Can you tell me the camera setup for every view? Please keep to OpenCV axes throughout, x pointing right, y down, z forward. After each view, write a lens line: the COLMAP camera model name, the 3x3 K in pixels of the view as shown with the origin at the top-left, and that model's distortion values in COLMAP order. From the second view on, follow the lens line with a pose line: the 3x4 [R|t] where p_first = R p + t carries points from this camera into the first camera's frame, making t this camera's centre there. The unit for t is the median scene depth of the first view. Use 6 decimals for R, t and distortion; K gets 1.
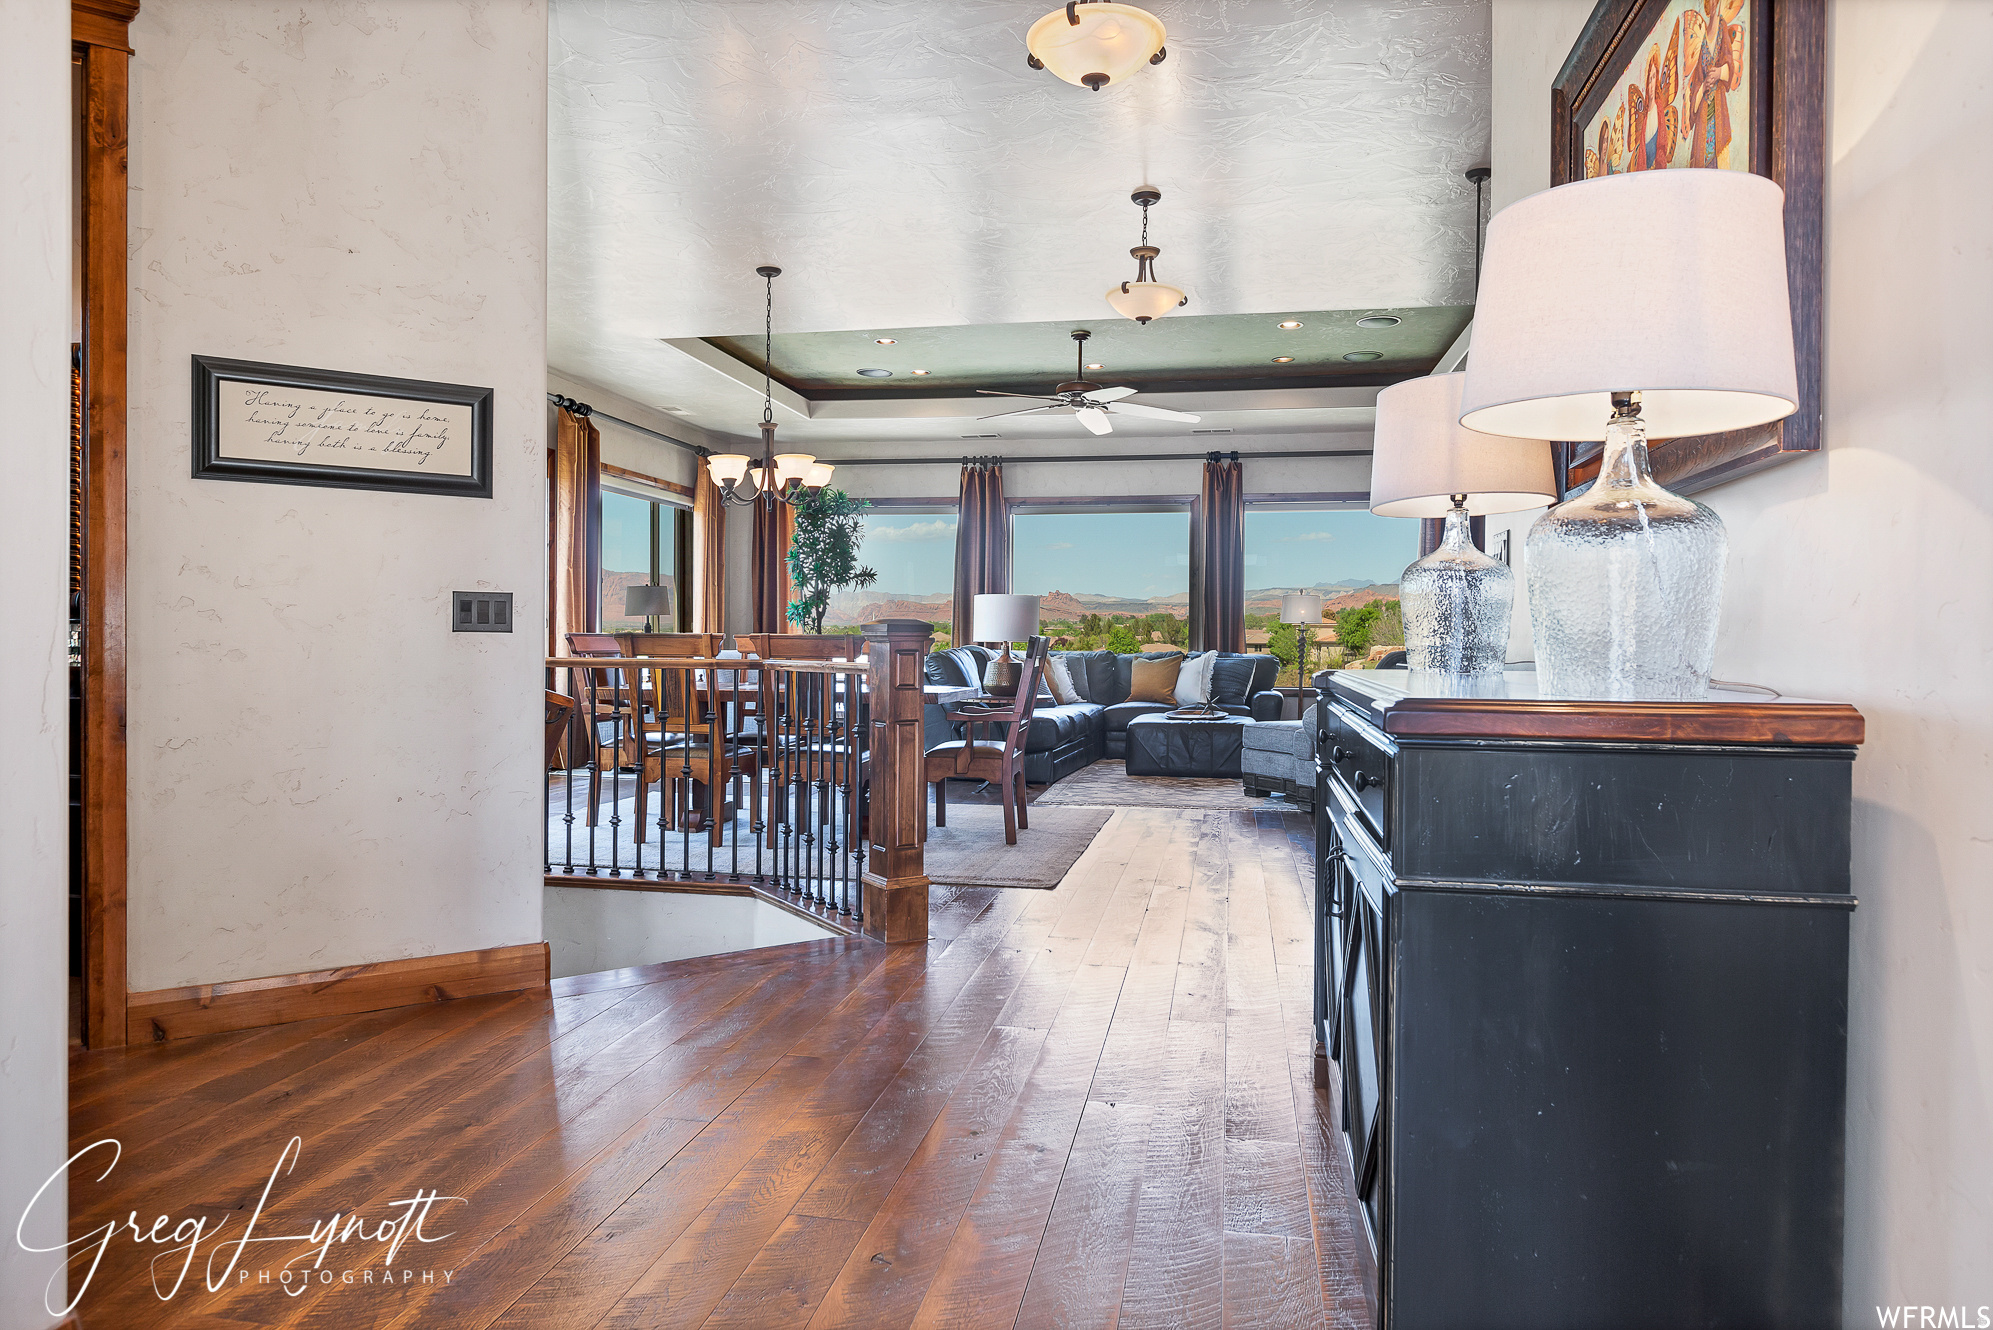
lens RADIAL K [[1228.5, 0, 995.1], [0, 1228.5, 667.7], [0, 0, 1]] dist [-0.007676, 0.000078]
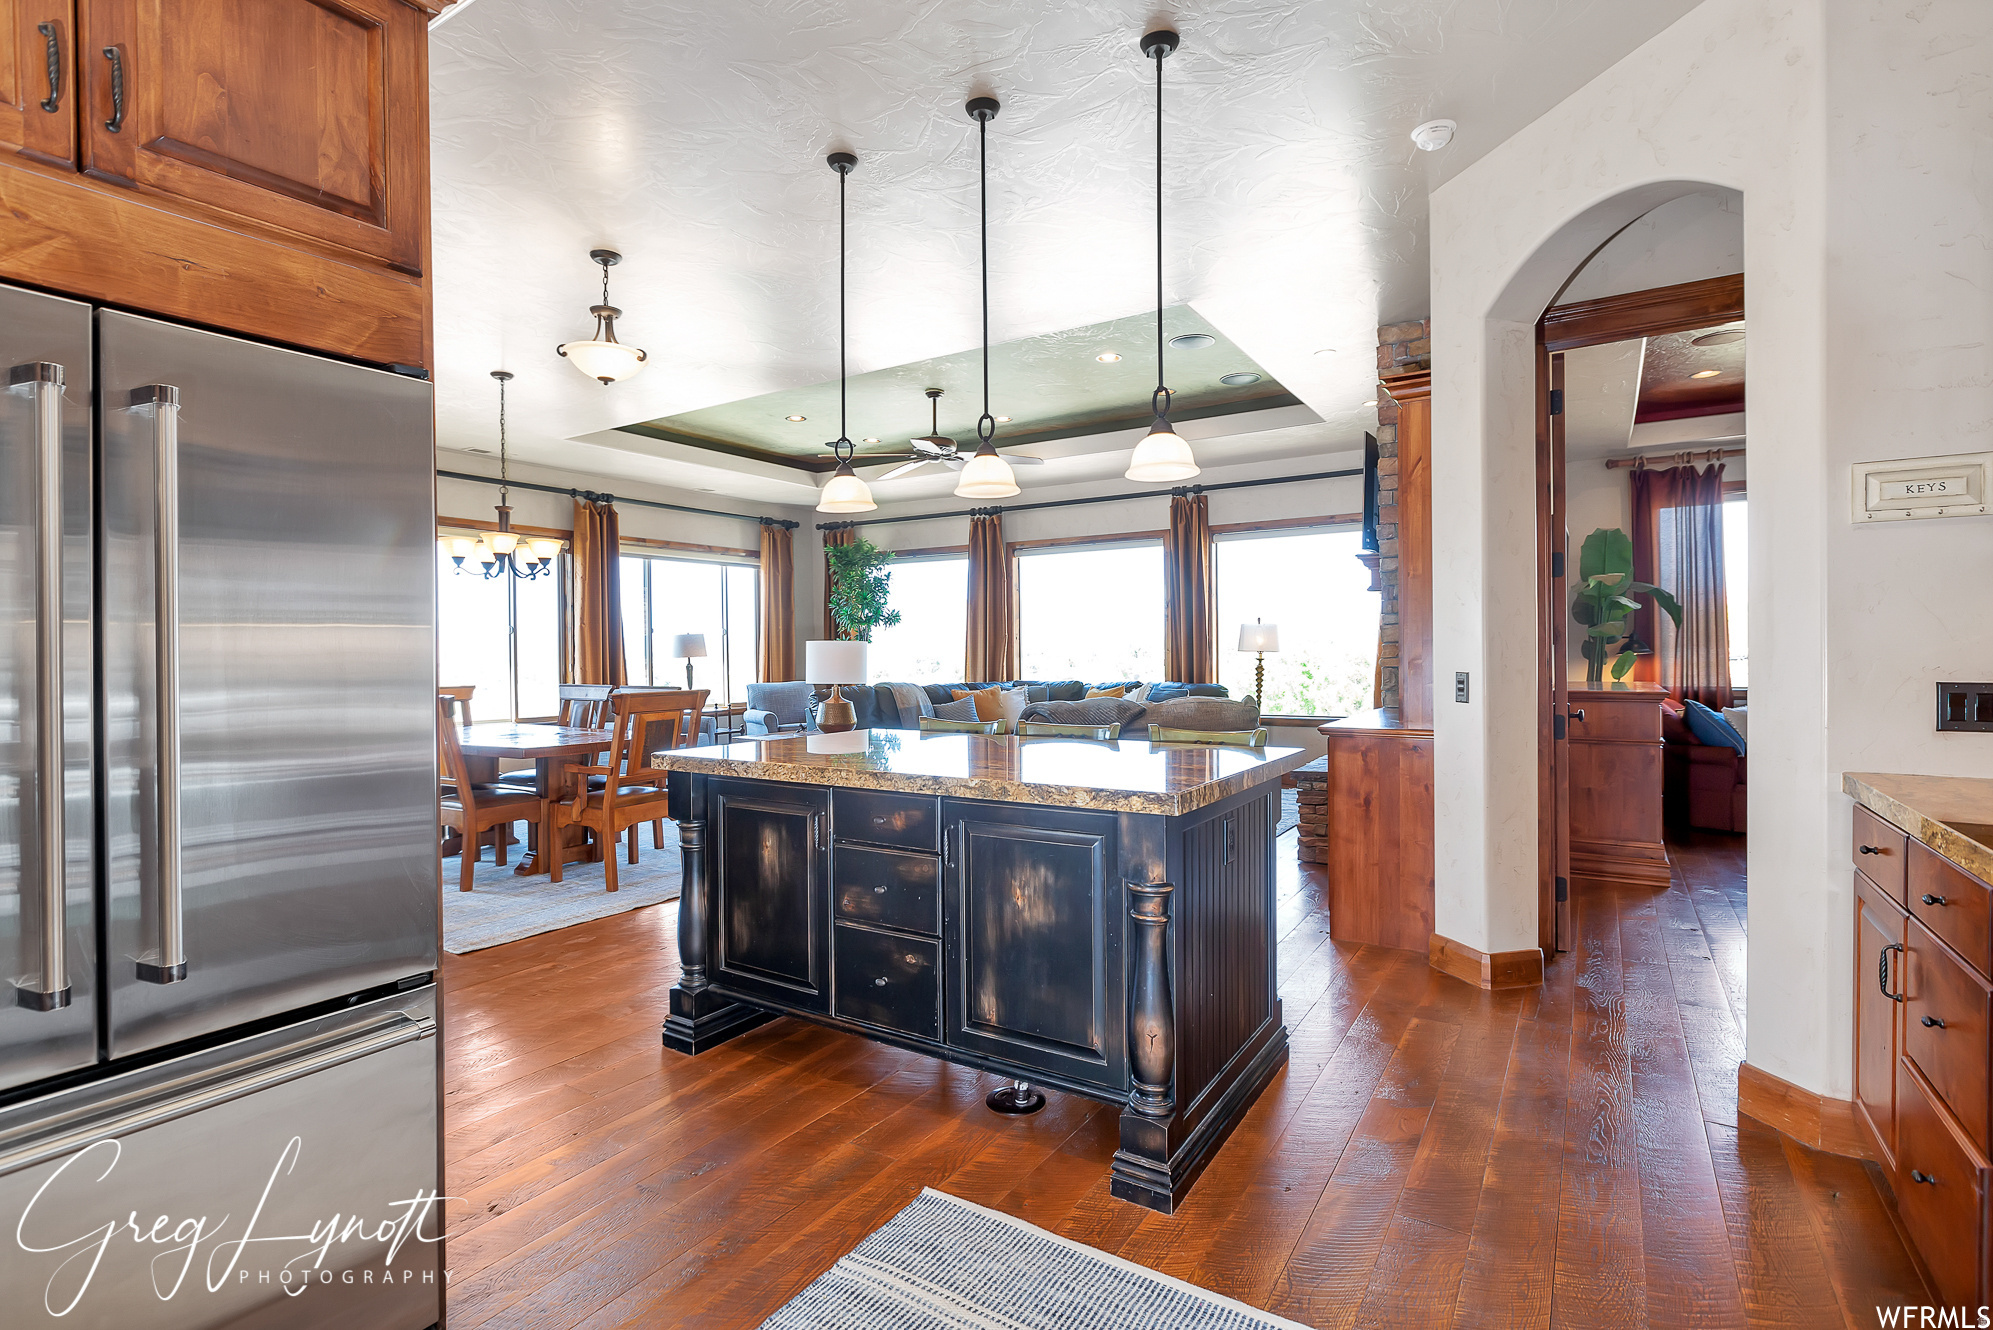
lens RADIAL K [[958.3, 0, 998.1], [0, 958.3, 657.3], [0, 0, 1]] dist [-0.000246, 0.000051]
pose [[0.933180, -0.017761, -0.358969, 0.308561], [0.016517, 0.999842, -0.006531, -0.030990], [0.359028, 0.000166, 0.933327, 0.198984]]
